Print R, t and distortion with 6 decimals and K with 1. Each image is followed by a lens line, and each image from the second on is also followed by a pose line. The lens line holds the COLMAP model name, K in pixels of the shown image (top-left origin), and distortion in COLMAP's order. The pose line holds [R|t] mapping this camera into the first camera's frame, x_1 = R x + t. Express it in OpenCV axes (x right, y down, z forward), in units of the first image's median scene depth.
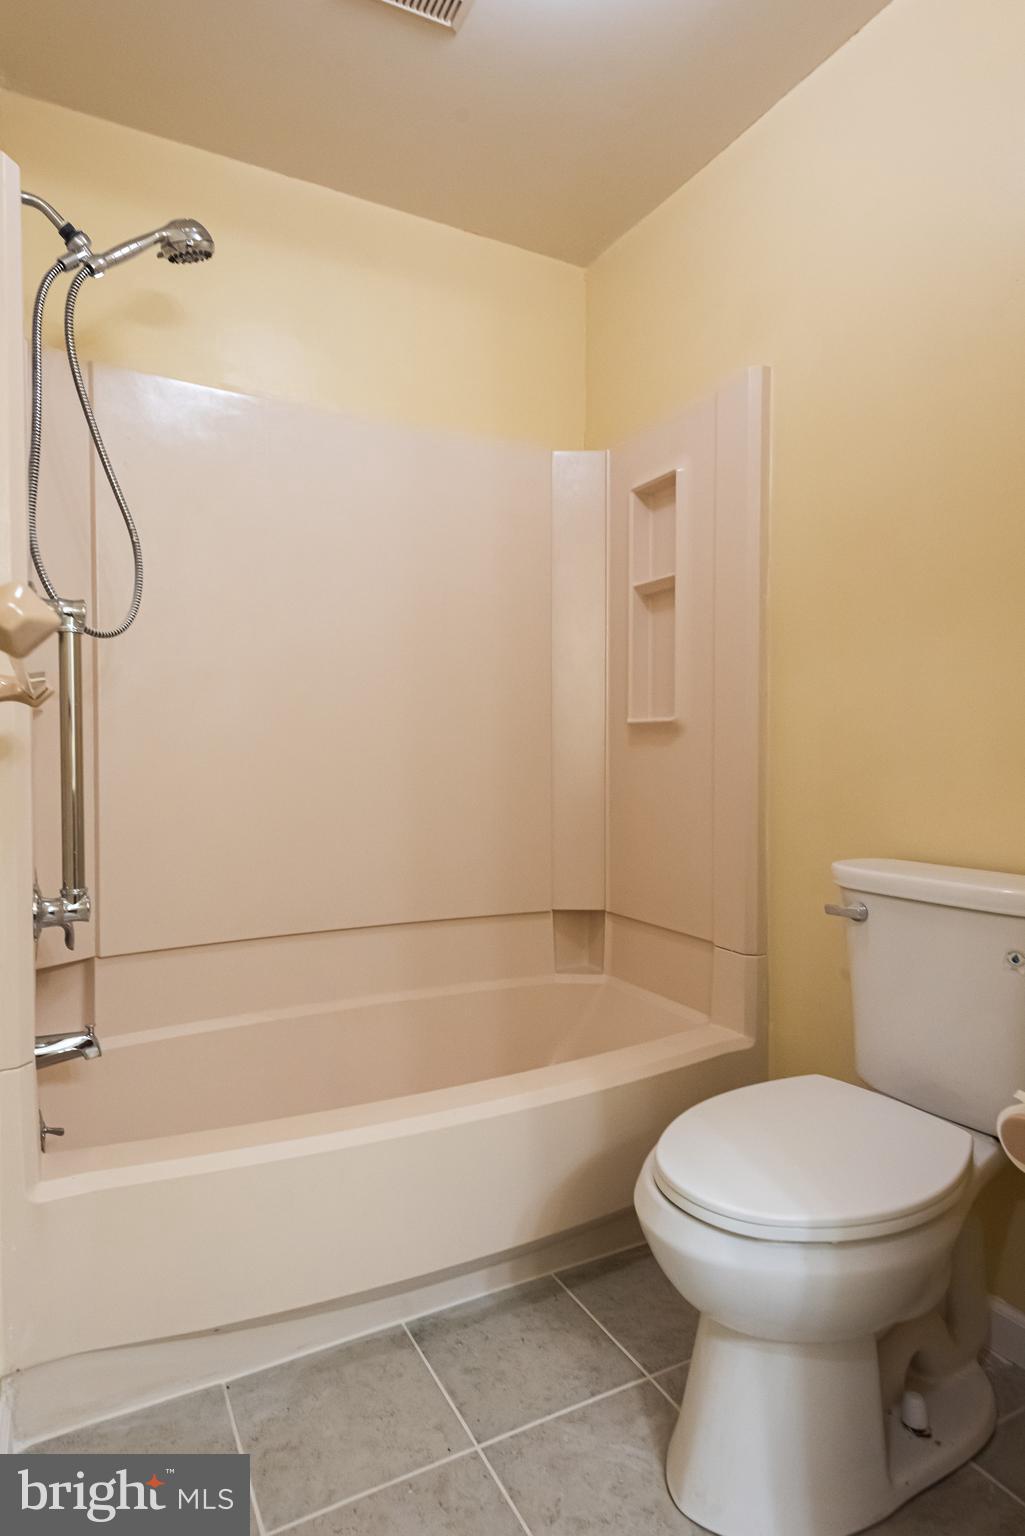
lens RADIAL K [[830.5, 0, 512.5], [0, 830.5, 768.0], [0, 0, 1]] dist [0.000088, -0.000501]
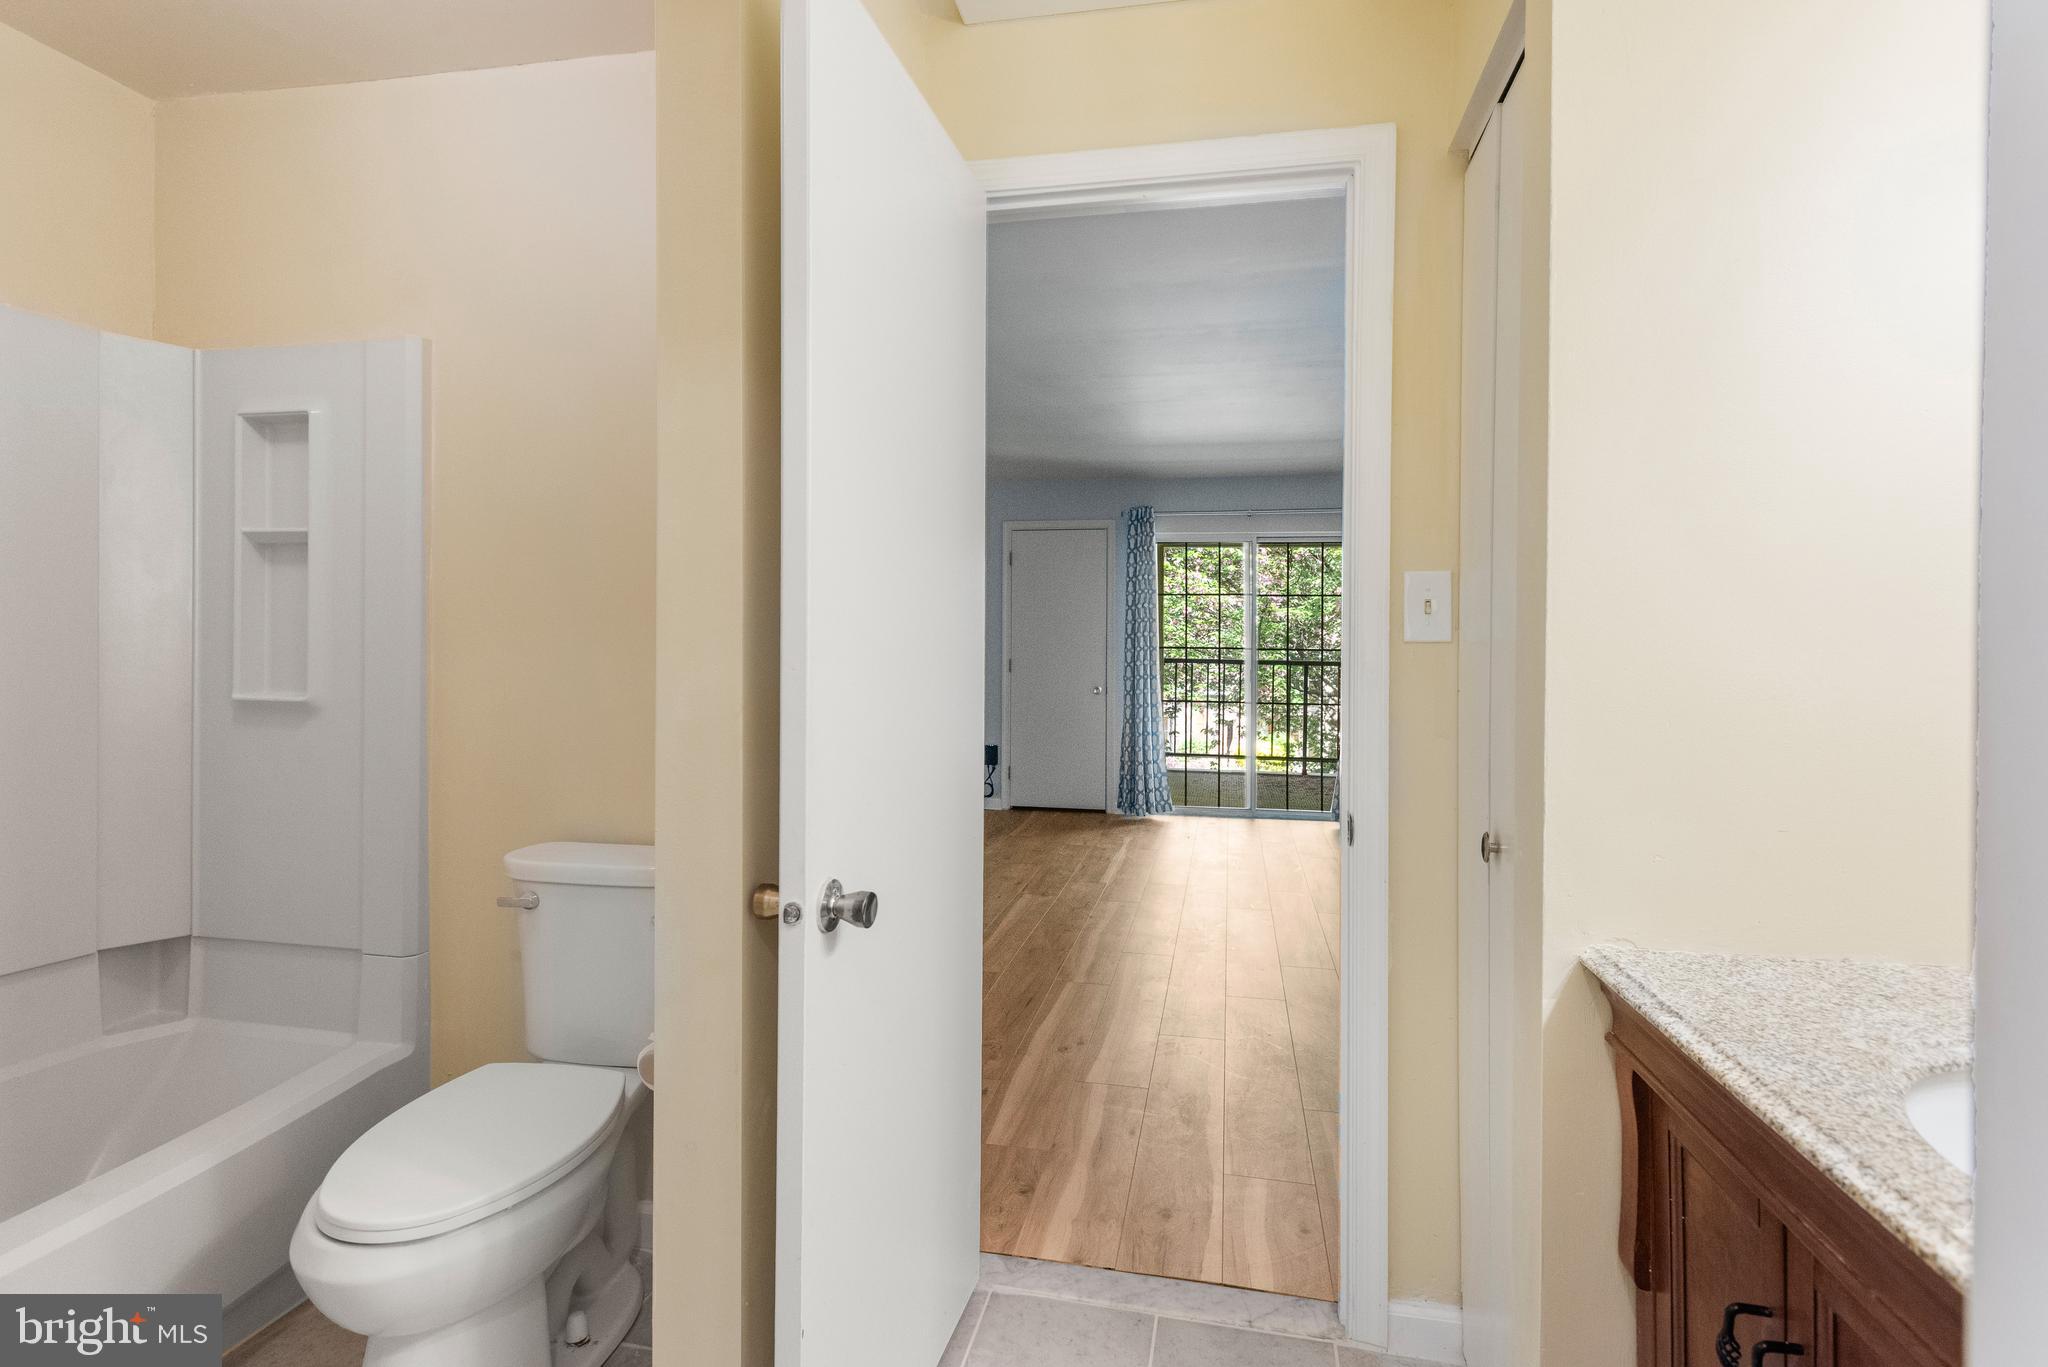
lens RADIAL K [[980.1, 0, 1021.6], [0, 980.1, 650.1], [0, 0, 1]] dist [0.012785, -0.000158]
pose [[0.657170, 0.001036, 0.753742, -0.089343], [0.007634, 0.999939, -0.008030, -0.096229], [-0.753704, 0.011031, 0.657121, -0.229378]]
